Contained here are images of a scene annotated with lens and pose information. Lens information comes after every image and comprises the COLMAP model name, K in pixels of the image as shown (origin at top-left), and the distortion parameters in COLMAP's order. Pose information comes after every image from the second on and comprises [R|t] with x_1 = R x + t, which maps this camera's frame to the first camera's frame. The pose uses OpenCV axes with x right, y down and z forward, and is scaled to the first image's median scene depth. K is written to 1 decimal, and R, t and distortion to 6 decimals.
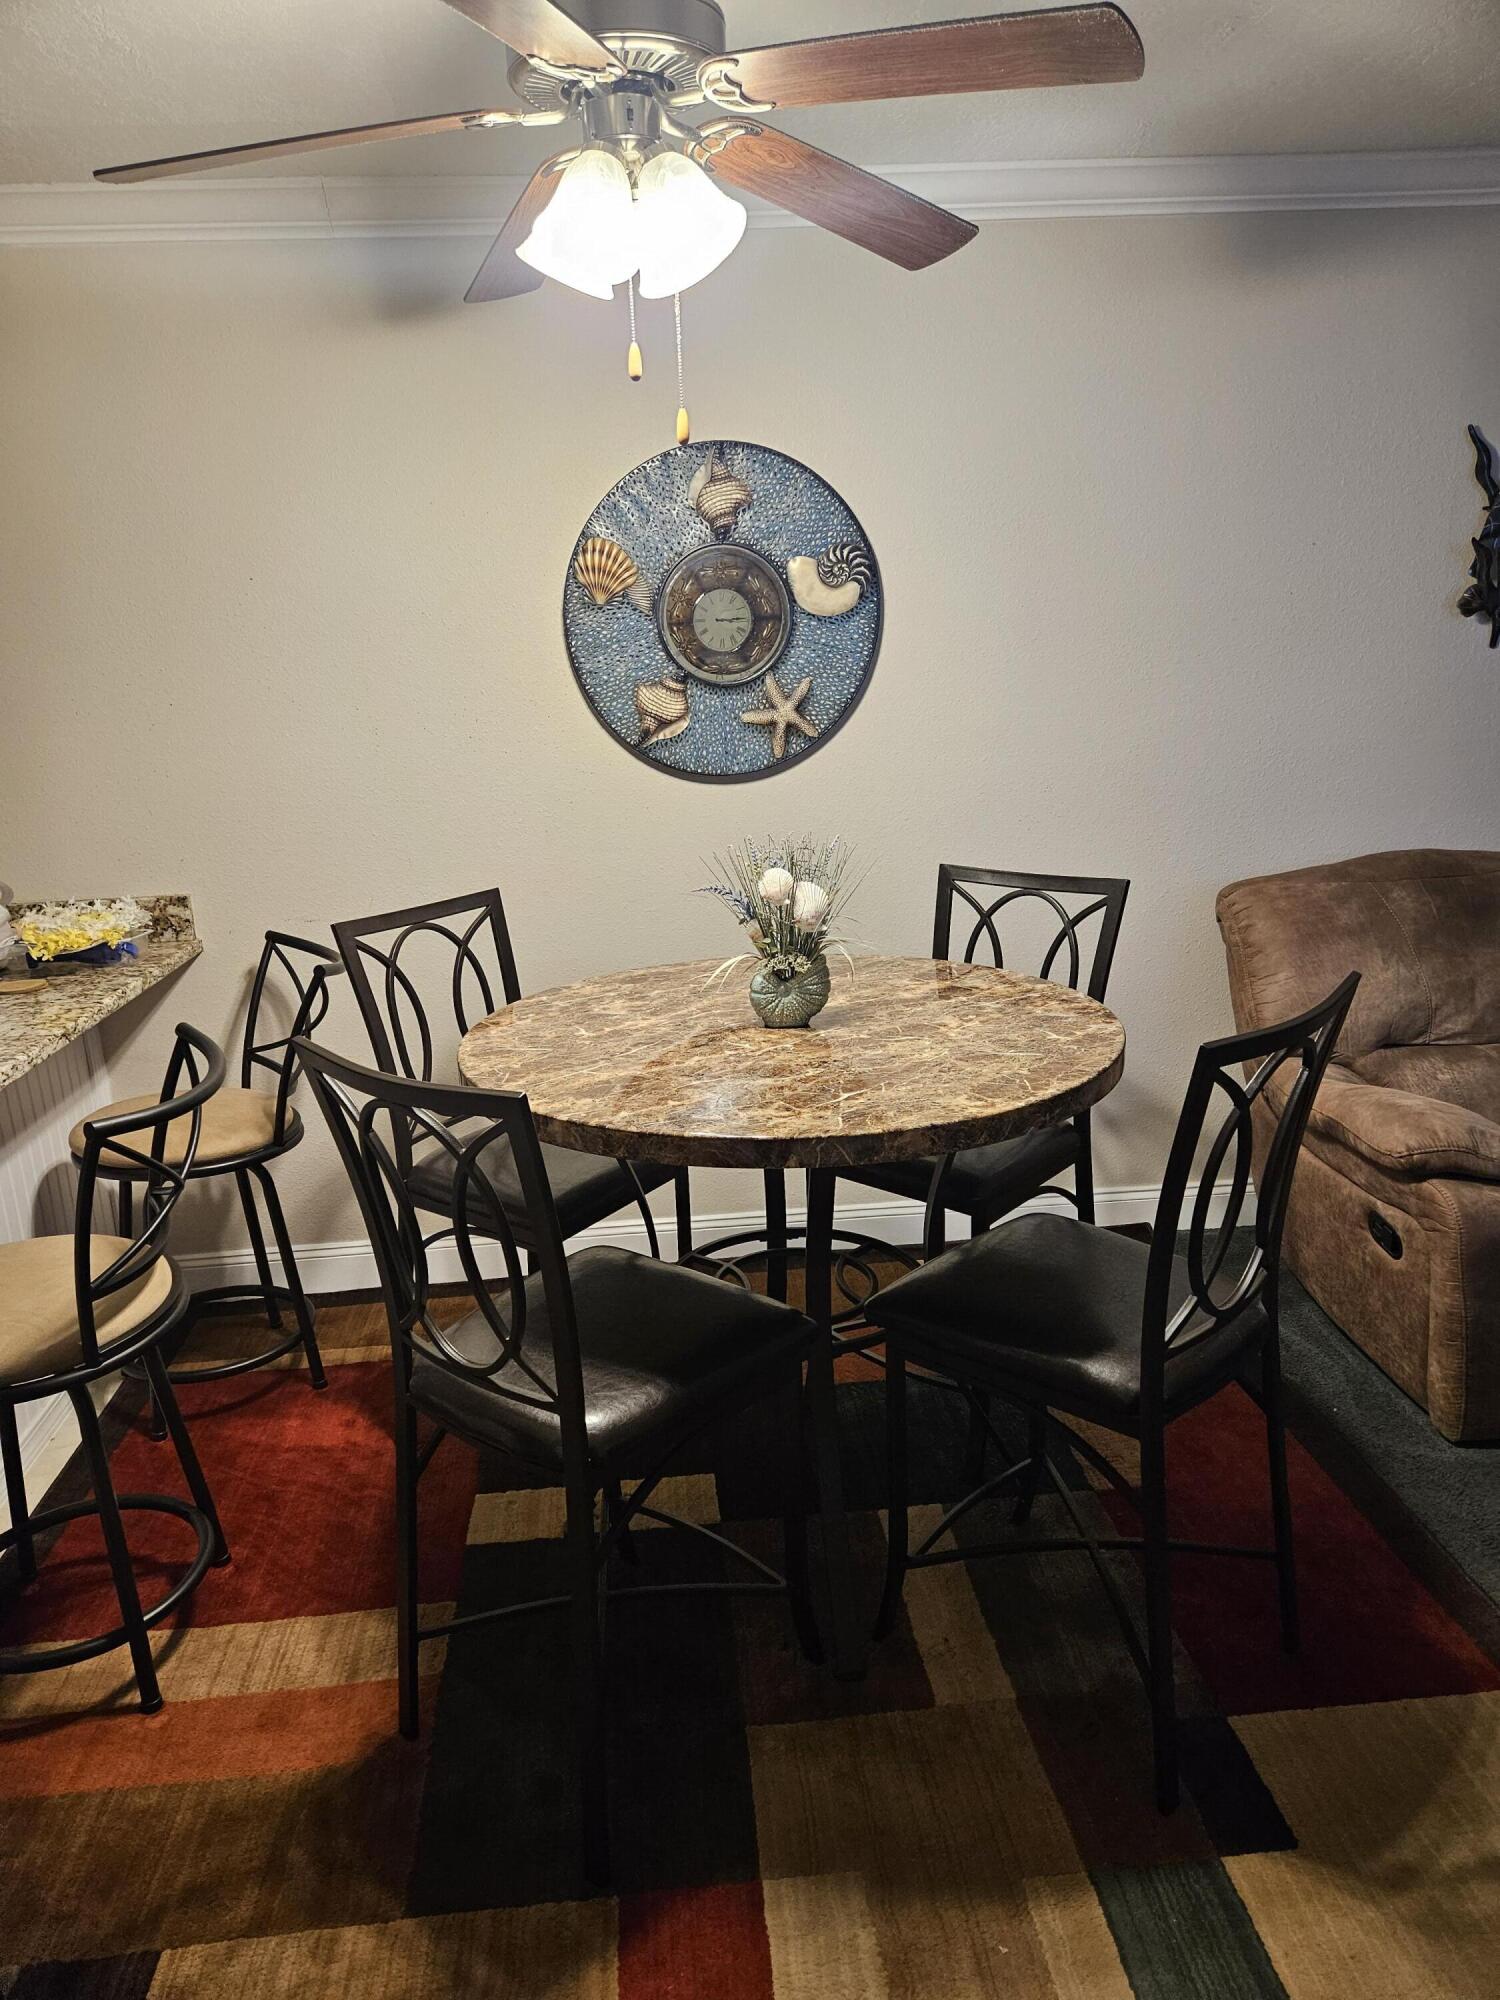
lens RADIAL K [[1321.7, 0, 754.3], [0, 1321.7, 1009.4], [0, 0, 1]] dist [0.063158, -0.060404]
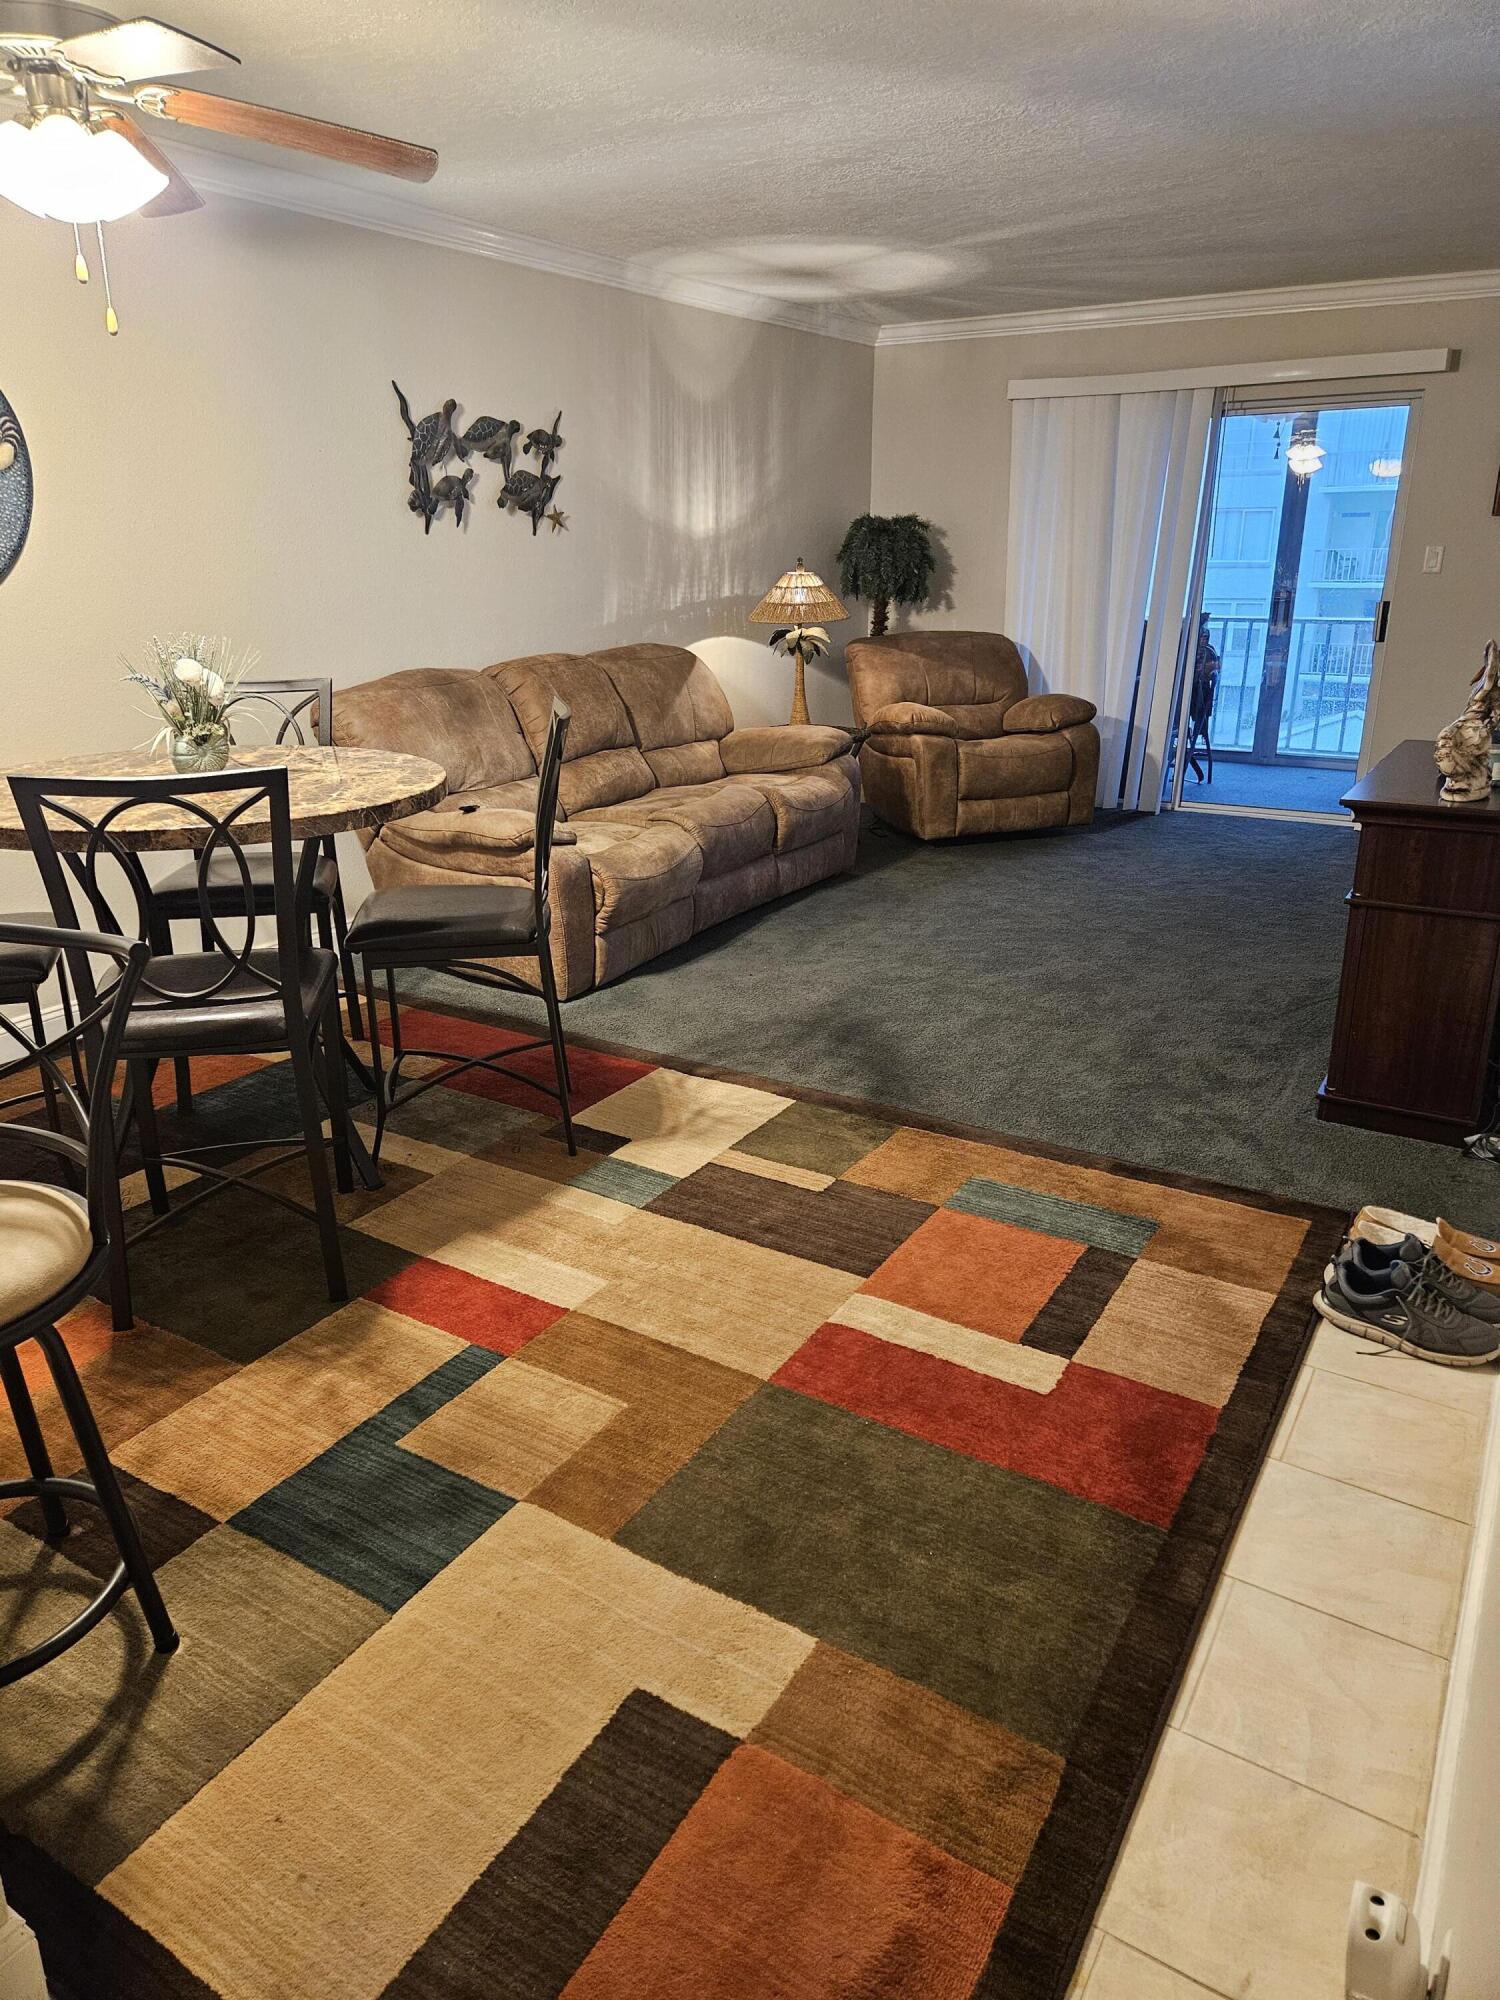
lens RADIAL K [[1321.7, 0, 754.3], [0, 1321.7, 1009.4], [0, 0, 1]] dist [0.063158, -0.060404]
pose [[0.585372, -0.230082, 0.777433, -0.780764], [0.184017, 0.971567, 0.148980, 0.144041], [-0.789606, 0.055852, 0.611067, -0.283444]]
